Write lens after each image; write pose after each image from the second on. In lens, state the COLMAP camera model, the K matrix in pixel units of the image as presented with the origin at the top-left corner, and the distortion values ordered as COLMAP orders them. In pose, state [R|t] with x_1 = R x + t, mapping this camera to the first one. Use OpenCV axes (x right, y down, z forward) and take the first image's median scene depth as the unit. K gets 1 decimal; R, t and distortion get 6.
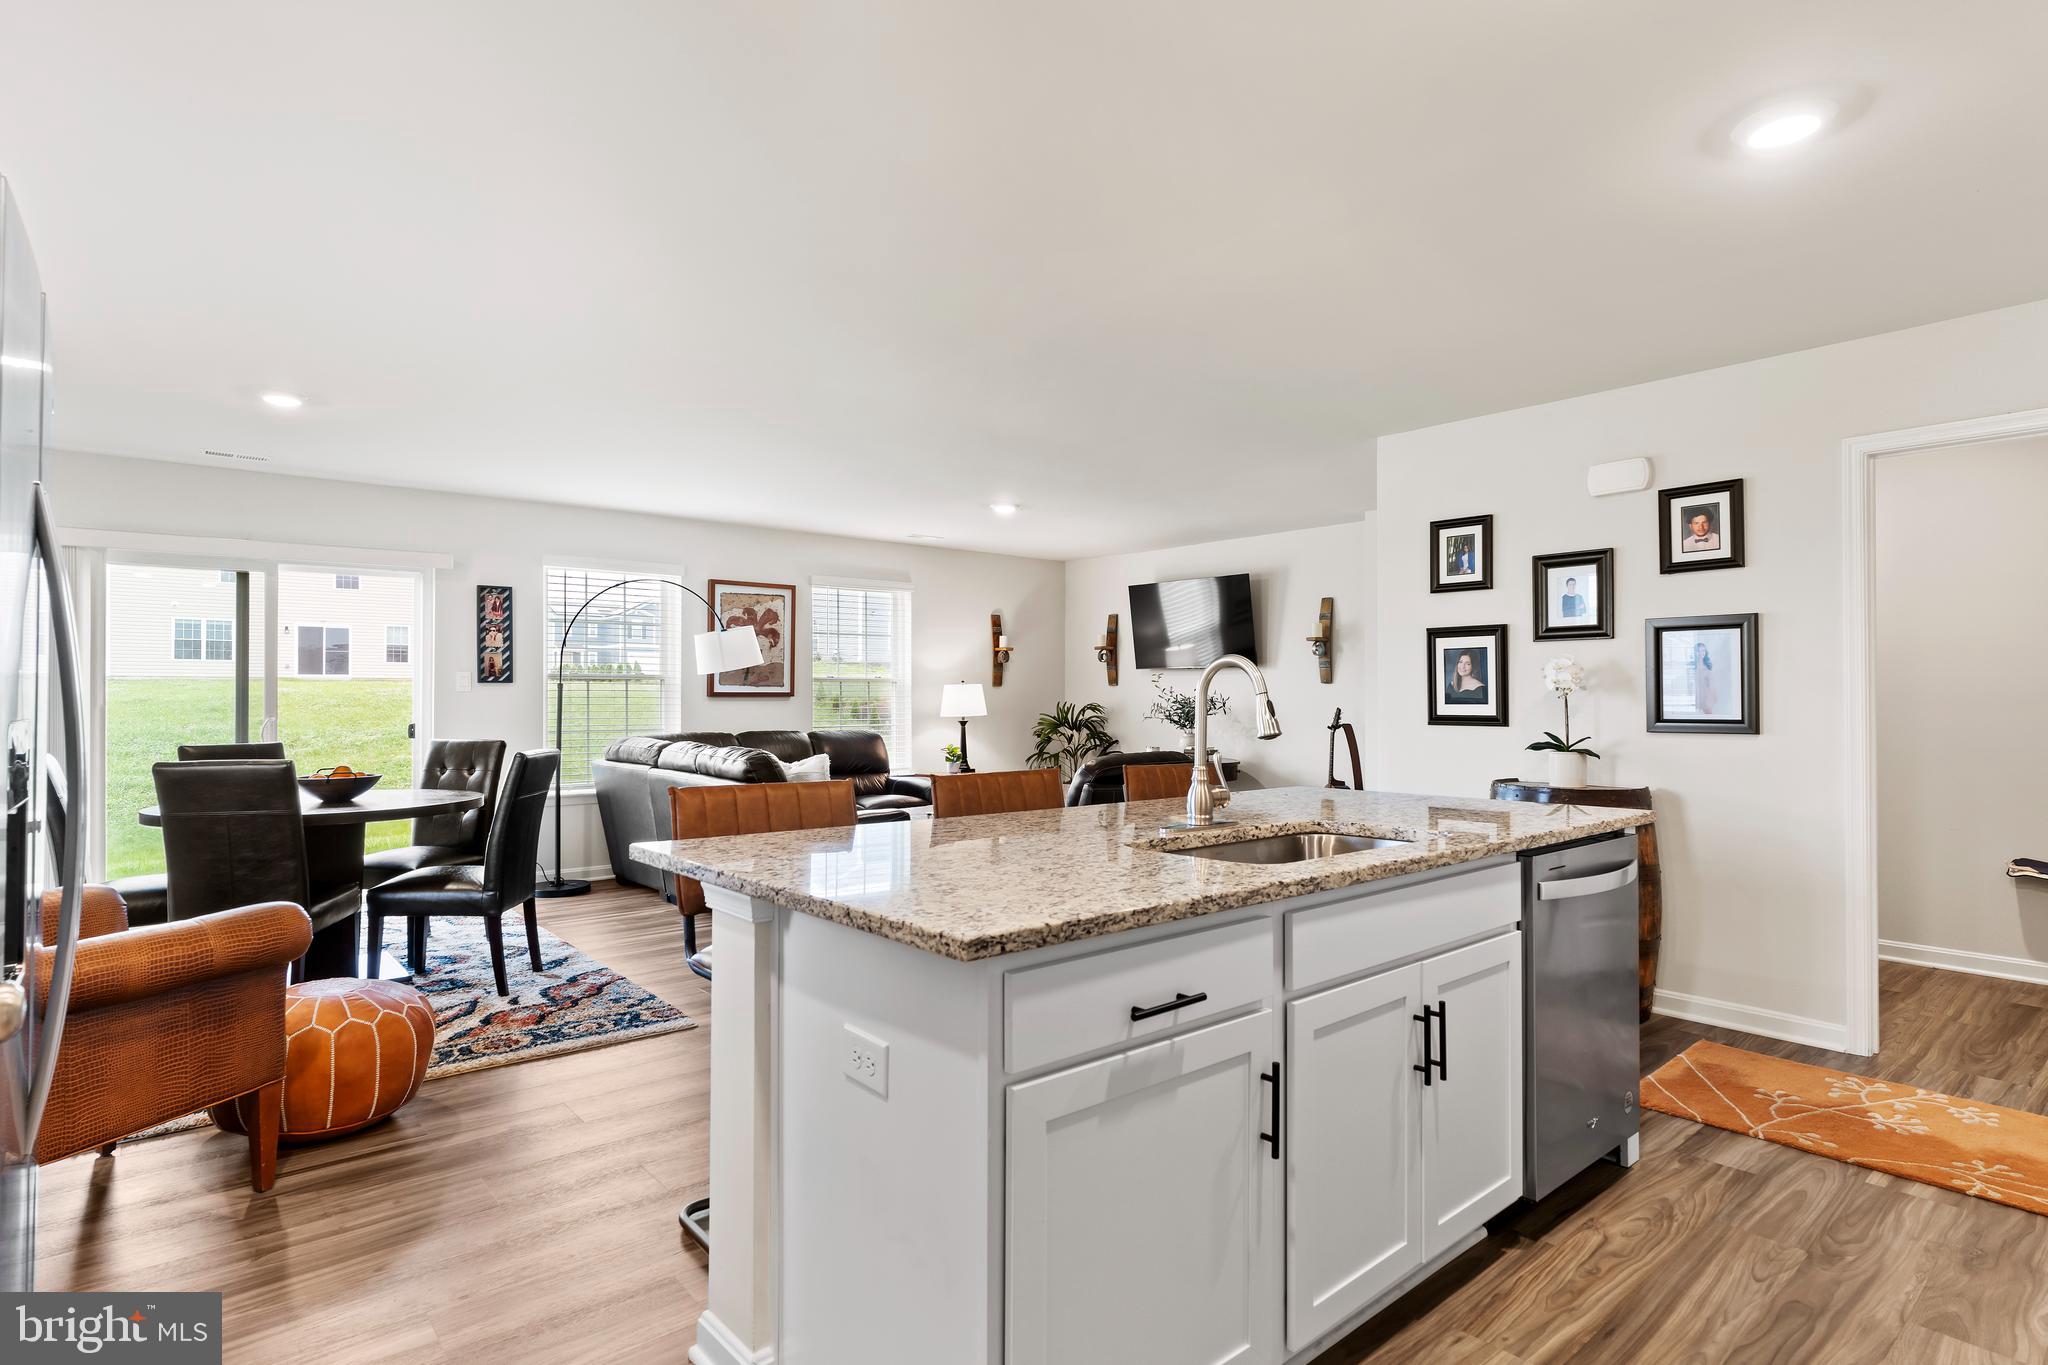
lens RADIAL K [[1054.3, 0, 1008.6], [0, 1054.3, 678.4], [0, 0, 1]] dist [-0.009406, 0.007814]
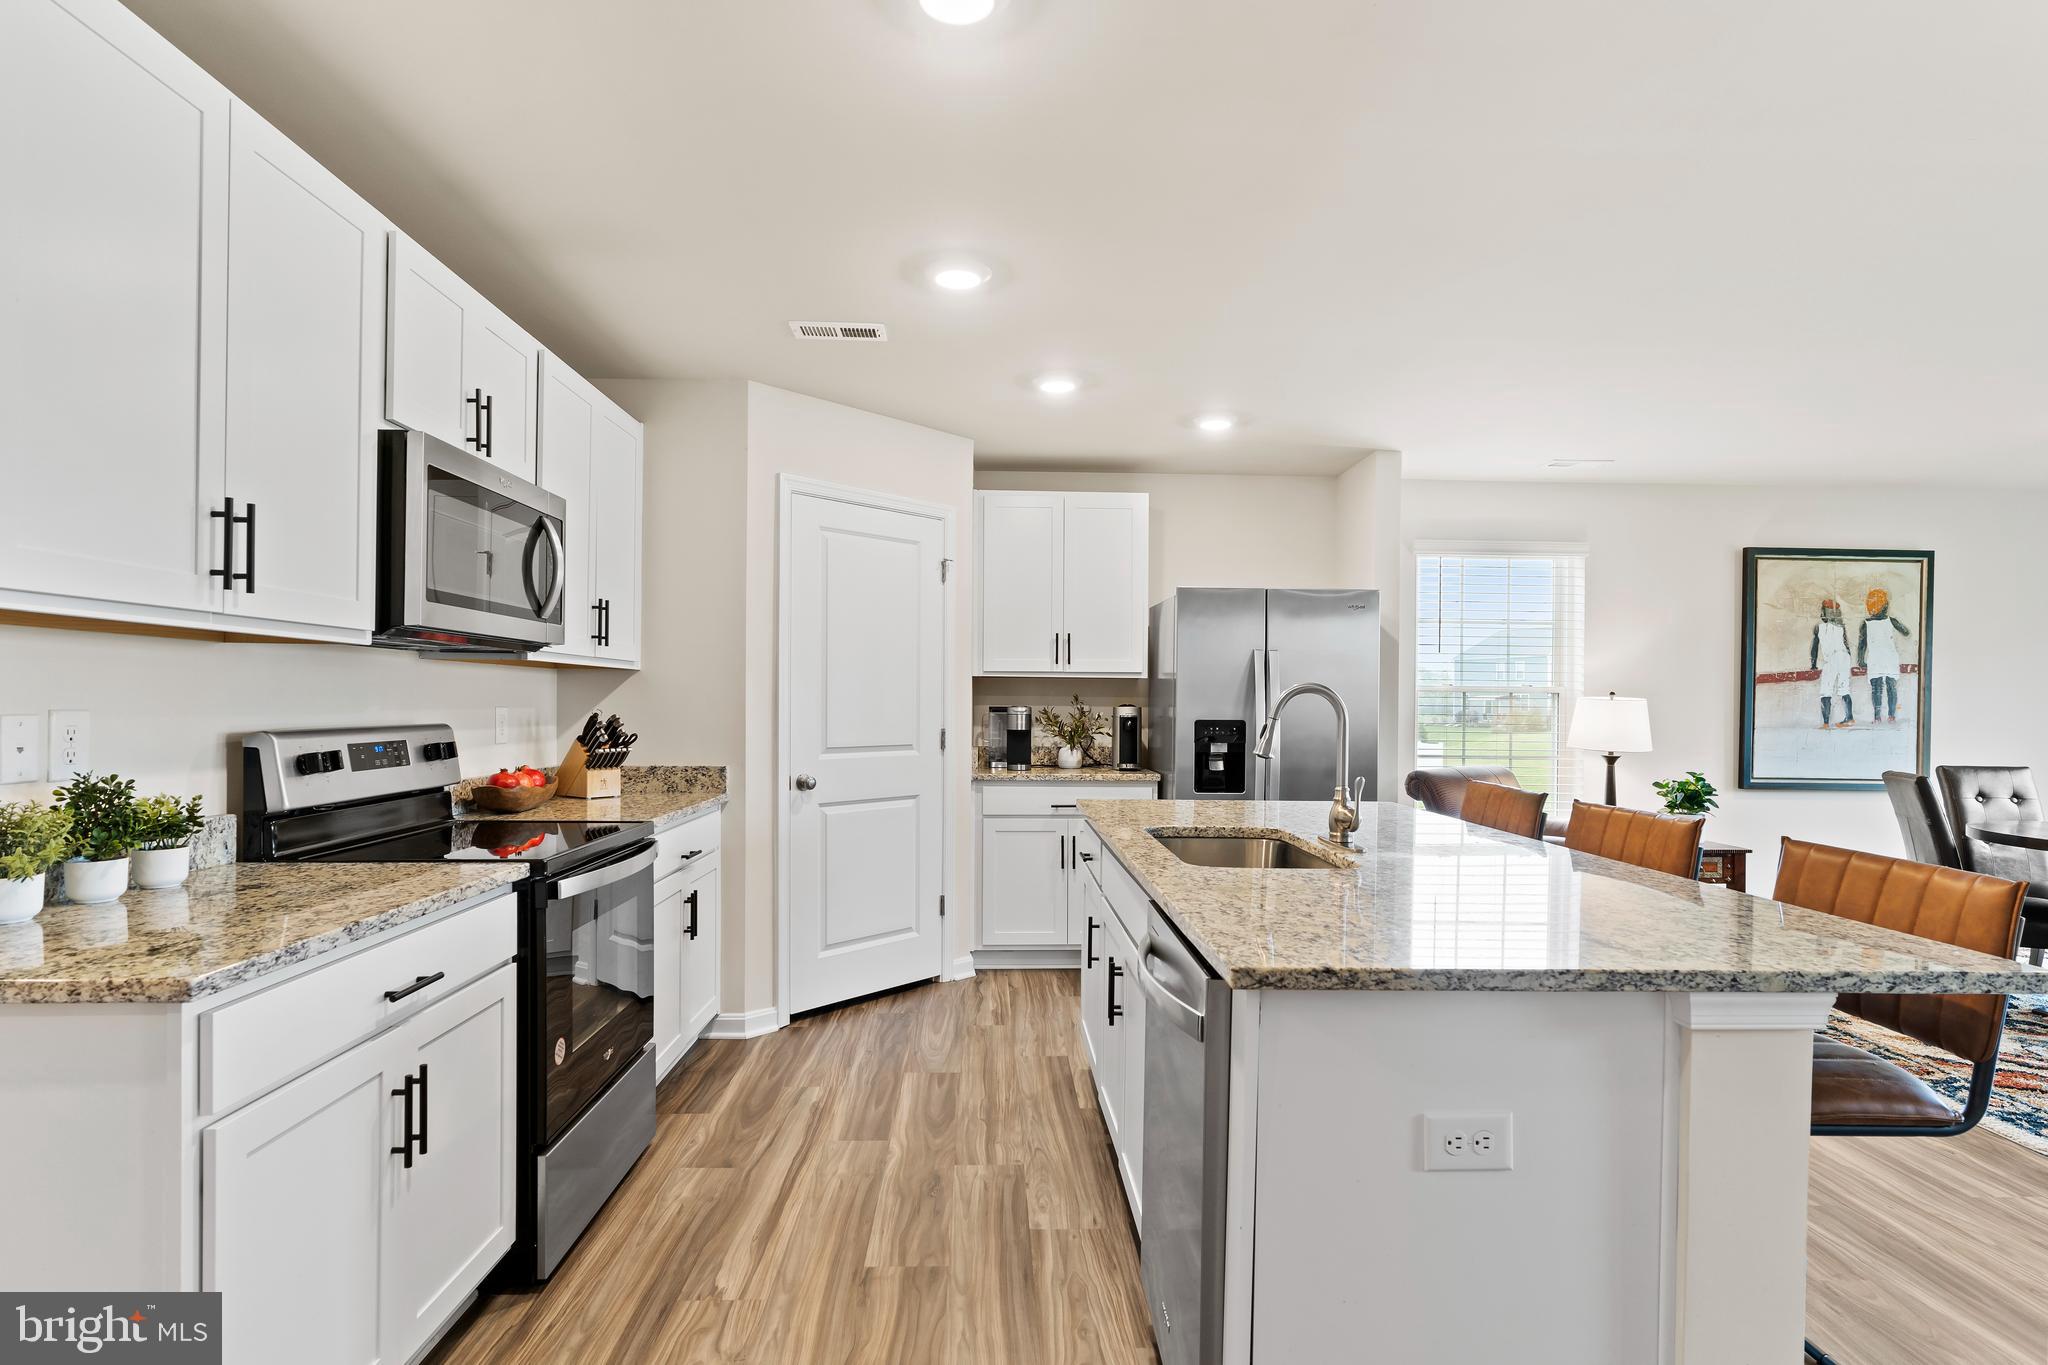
lens RADIAL K [[1054.3, 0, 1020.0], [0, 1054.3, 703.9], [0, 0, 1]] dist [-0.009406, 0.007814]
pose [[-0.620748, -0.004617, -0.783997, 0.404180], [0.002997, 0.999961, -0.008263, 0.002604], [0.784005, -0.007479, -0.620710, 0.466083]]
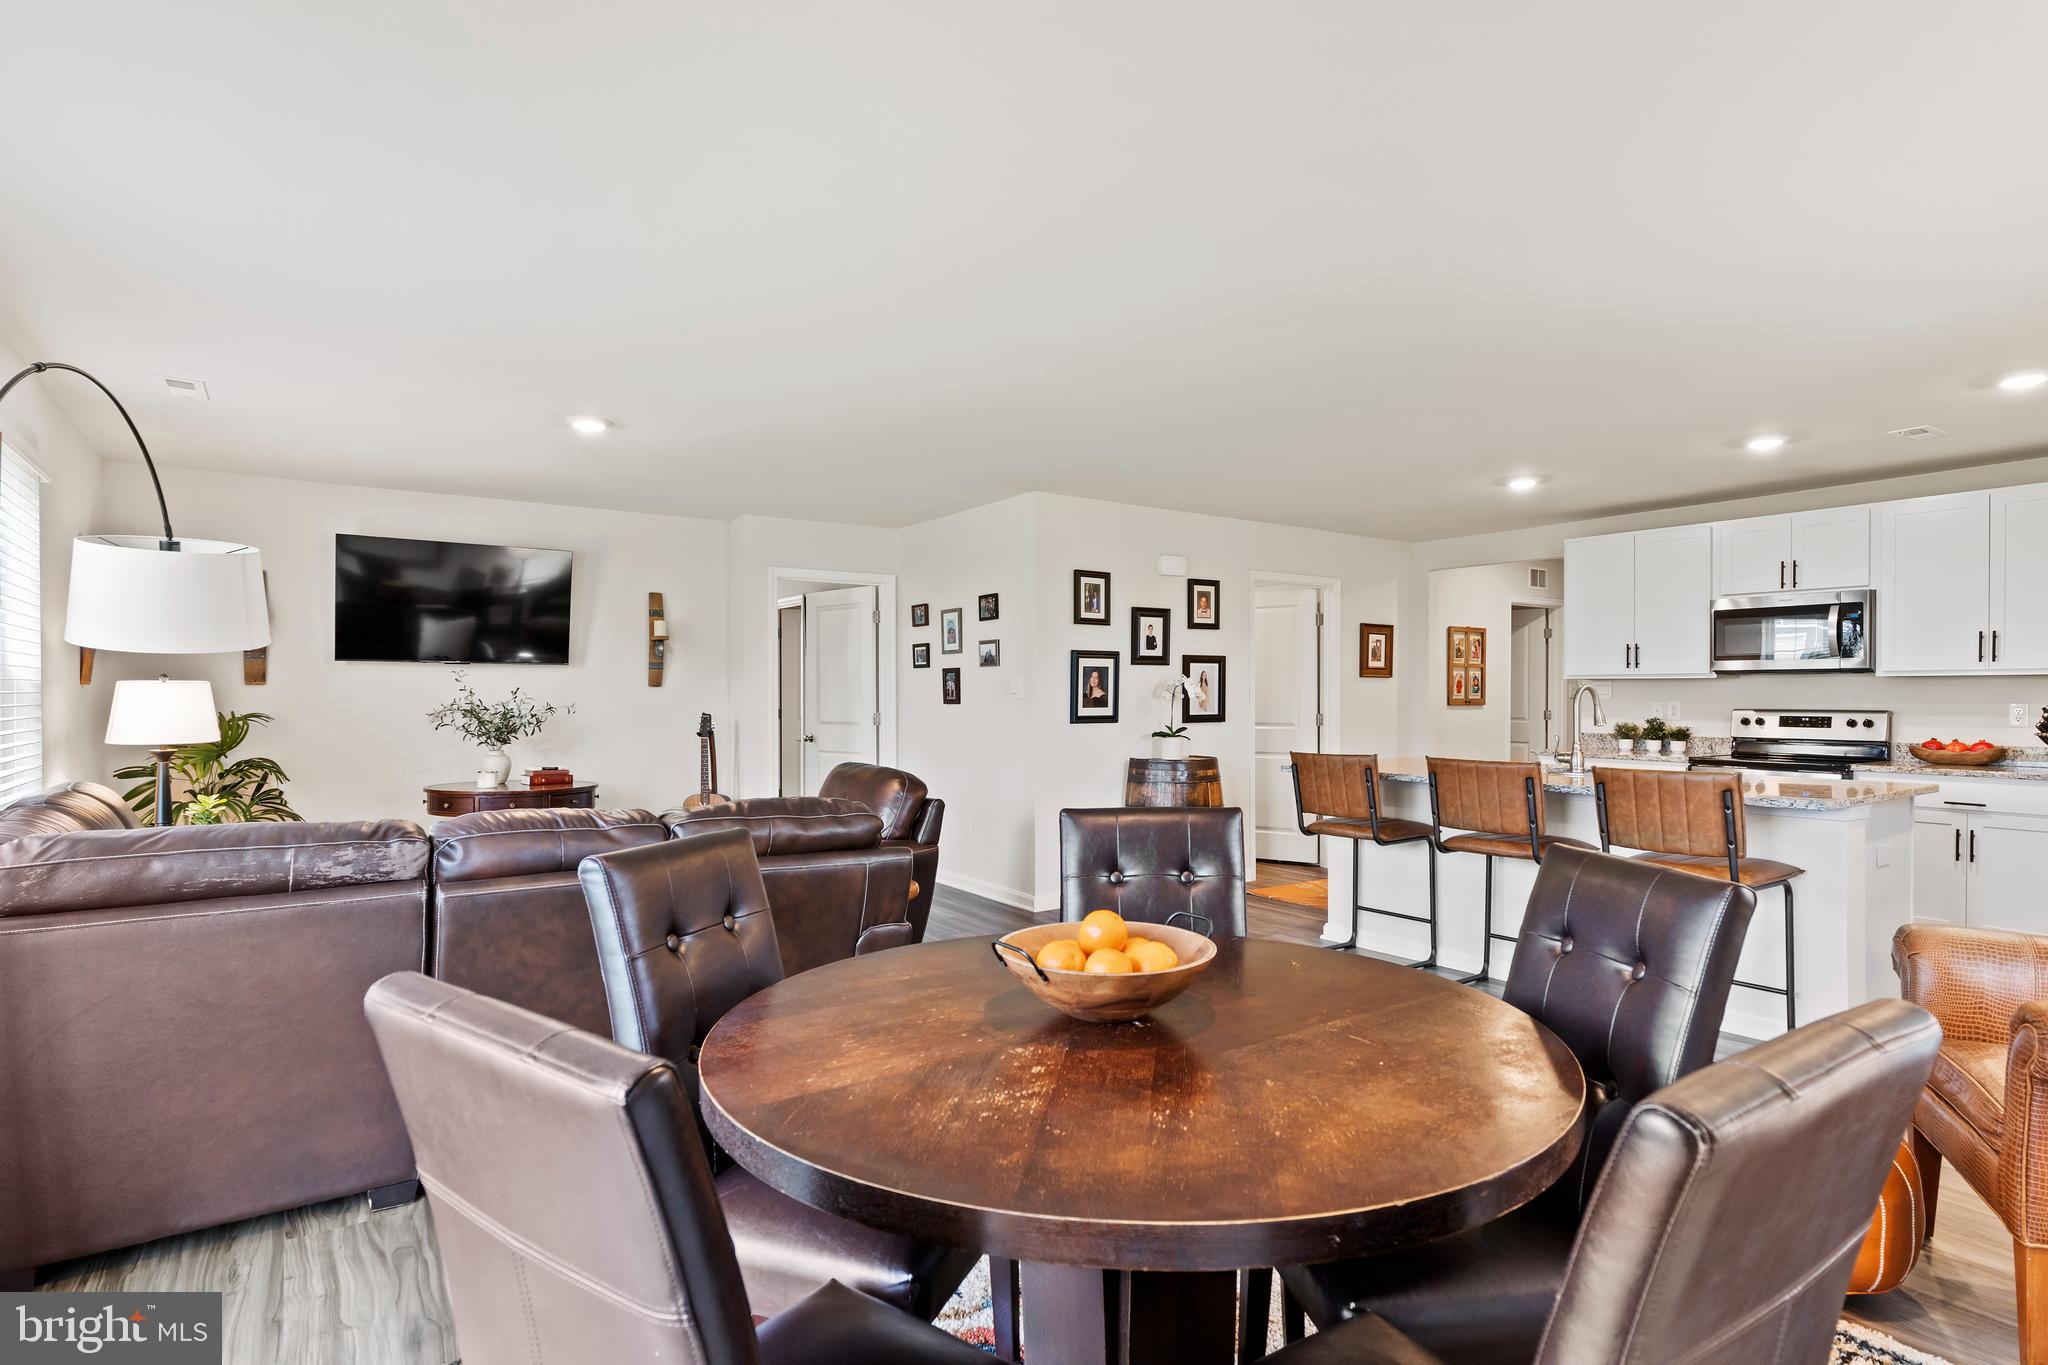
lens RADIAL K [[1054.3, 0, 1034.9], [0, 1054.3, 696.6], [0, 0, 1]] dist [-0.009406, 0.007814]
pose [[0.092145, -0.001967, 0.995744, -0.592974], [-0.017957, 0.999832, 0.003637, 0.004315], [-0.995584, -0.018216, 0.092094, 0.598446]]
